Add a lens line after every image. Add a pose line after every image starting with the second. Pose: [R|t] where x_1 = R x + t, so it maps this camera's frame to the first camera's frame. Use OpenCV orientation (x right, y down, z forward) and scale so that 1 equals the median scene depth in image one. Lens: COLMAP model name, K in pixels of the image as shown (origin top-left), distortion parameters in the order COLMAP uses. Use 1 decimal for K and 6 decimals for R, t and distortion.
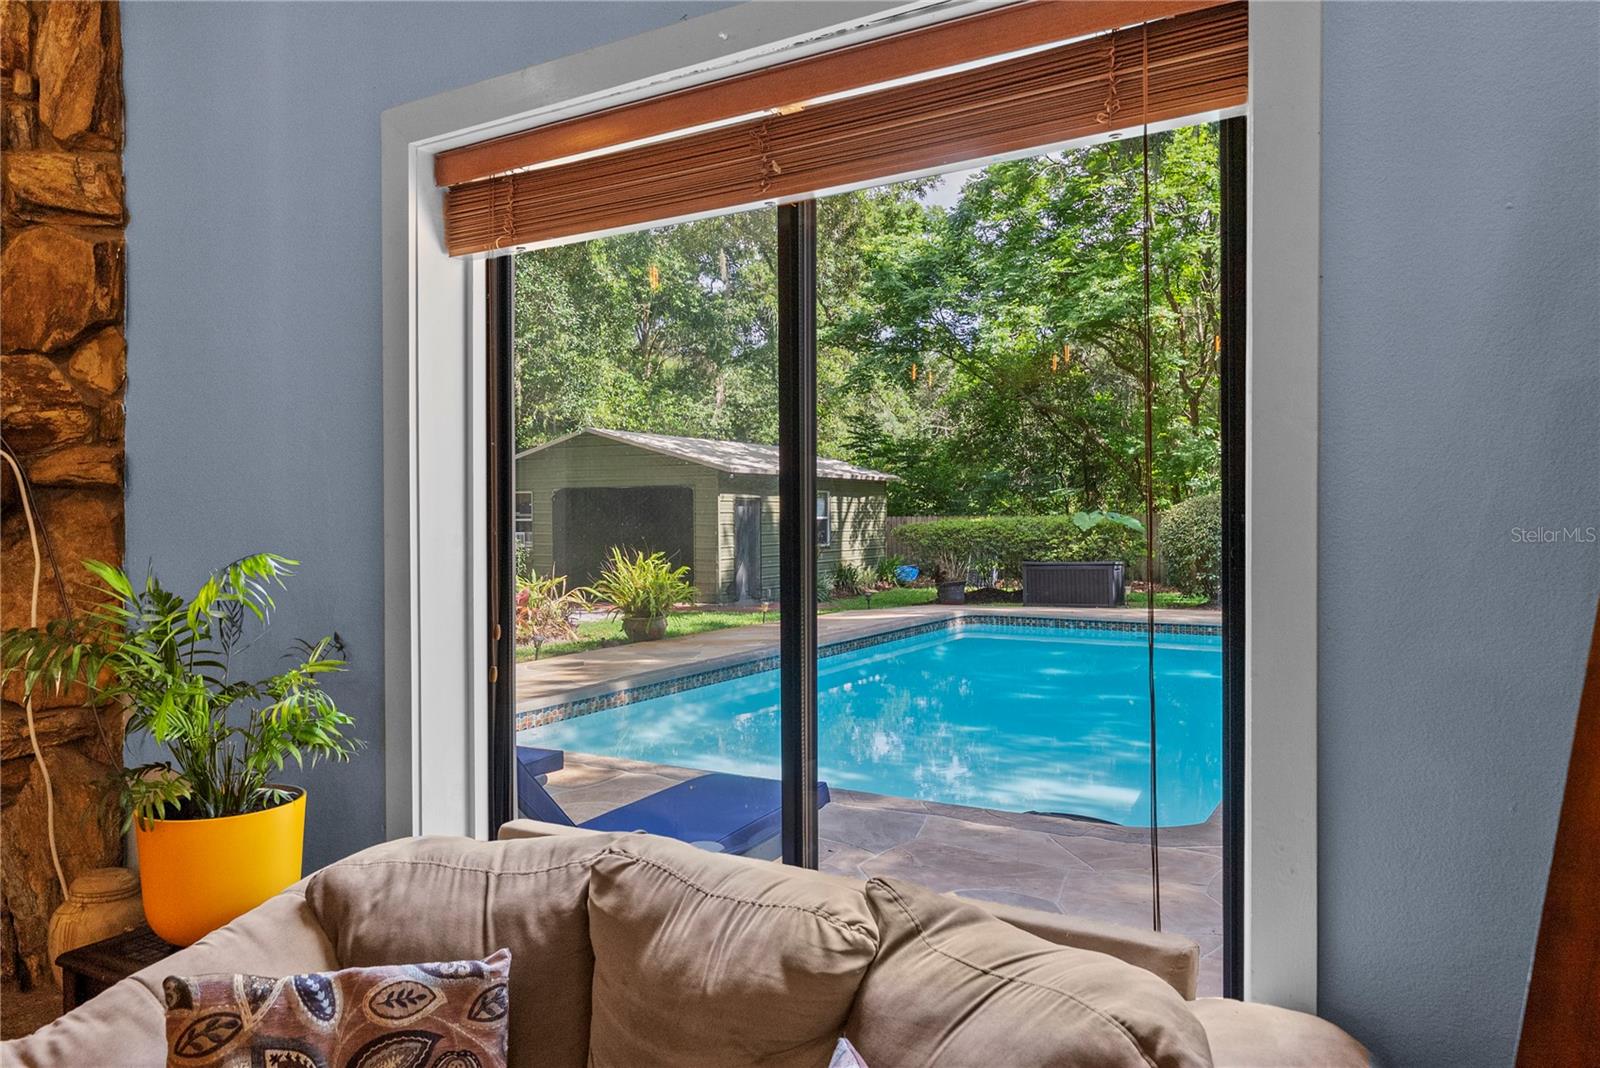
lens RADIAL K [[1102.7, 0, 795.8], [0, 1102.7, 513.6], [0, 0, 1]] dist [-0.002382, 0.000095]
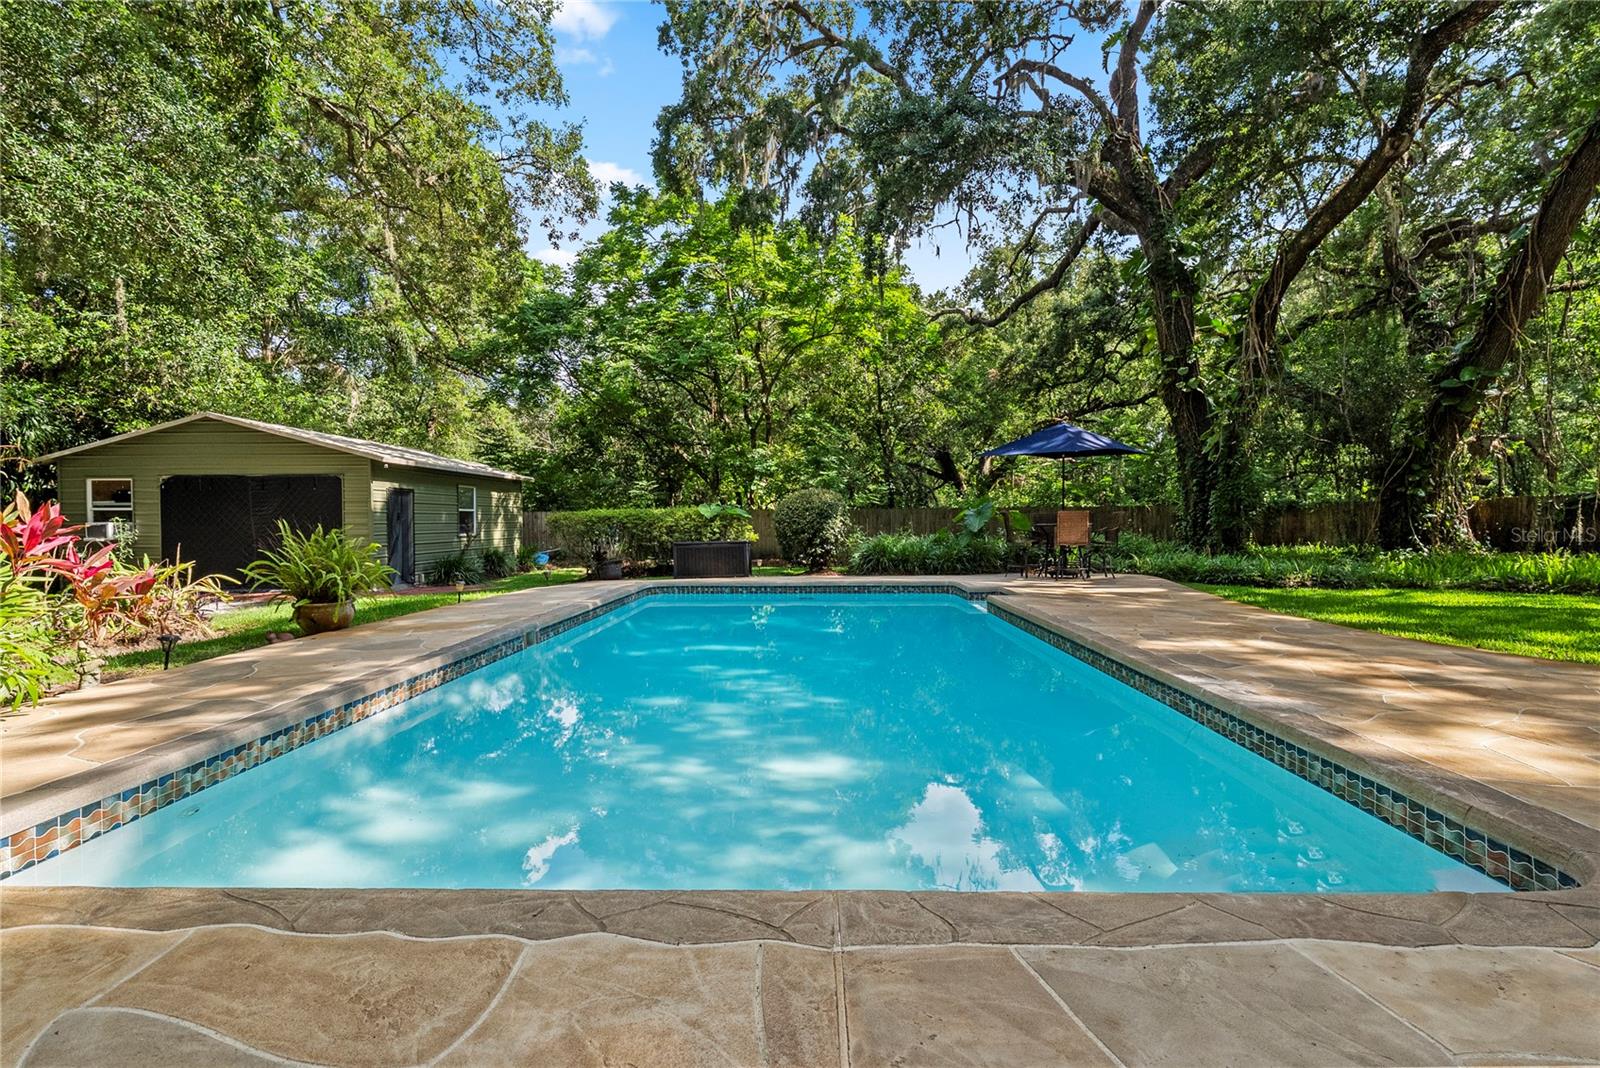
lens RADIAL K [[740.5, 0, 794.6], [0, 740.5, 519.3], [0, 0, 1]] dist [-0.000314, 0.000064]
pose [[0.874330, 0.001705, 0.485330, -0.063067], [0.001182, 0.999983, -0.005643, 0.021890], [-0.485331, 0.005507, 0.874313, 0.214892]]
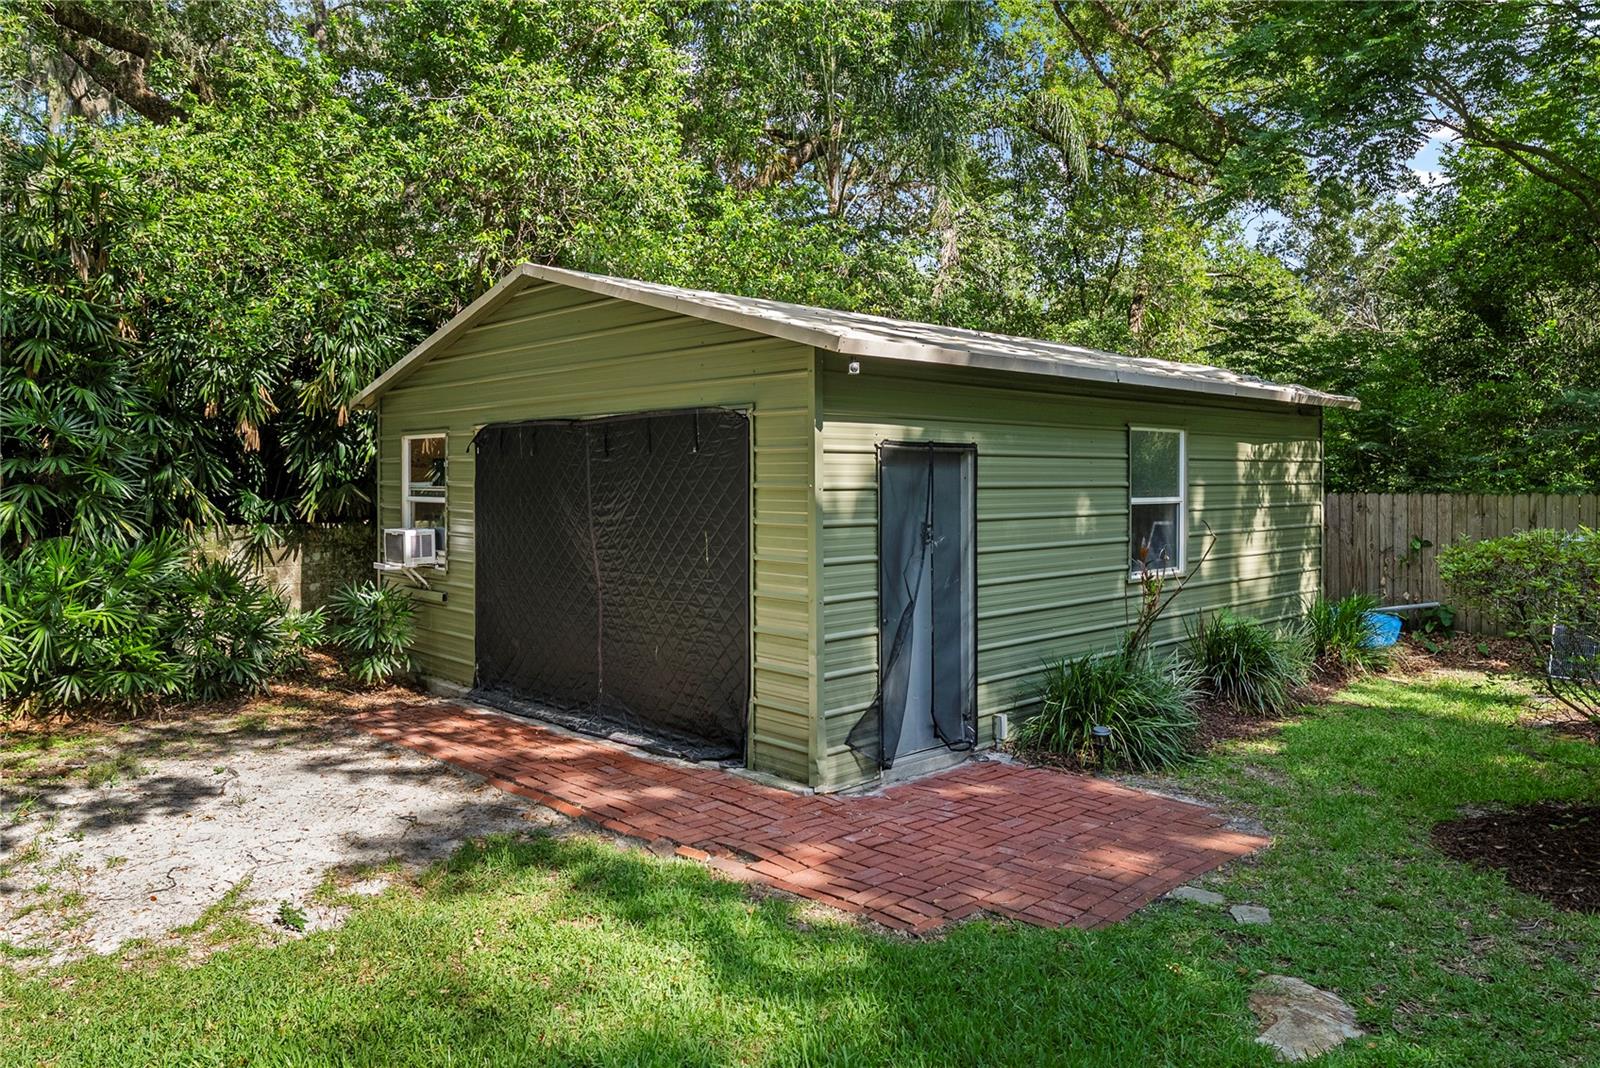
lens RADIAL K [[1102.7, 0, 795.8], [0, 1102.7, 513.6], [0, 0, 1]] dist [-0.002382, 0.000095]
pose [[0.961469, 0.011776, -0.274662, 0.007451], [-0.003354, 0.999510, 0.031113, -0.002706], [0.274894, -0.028993, 0.961037, 0.727701]]
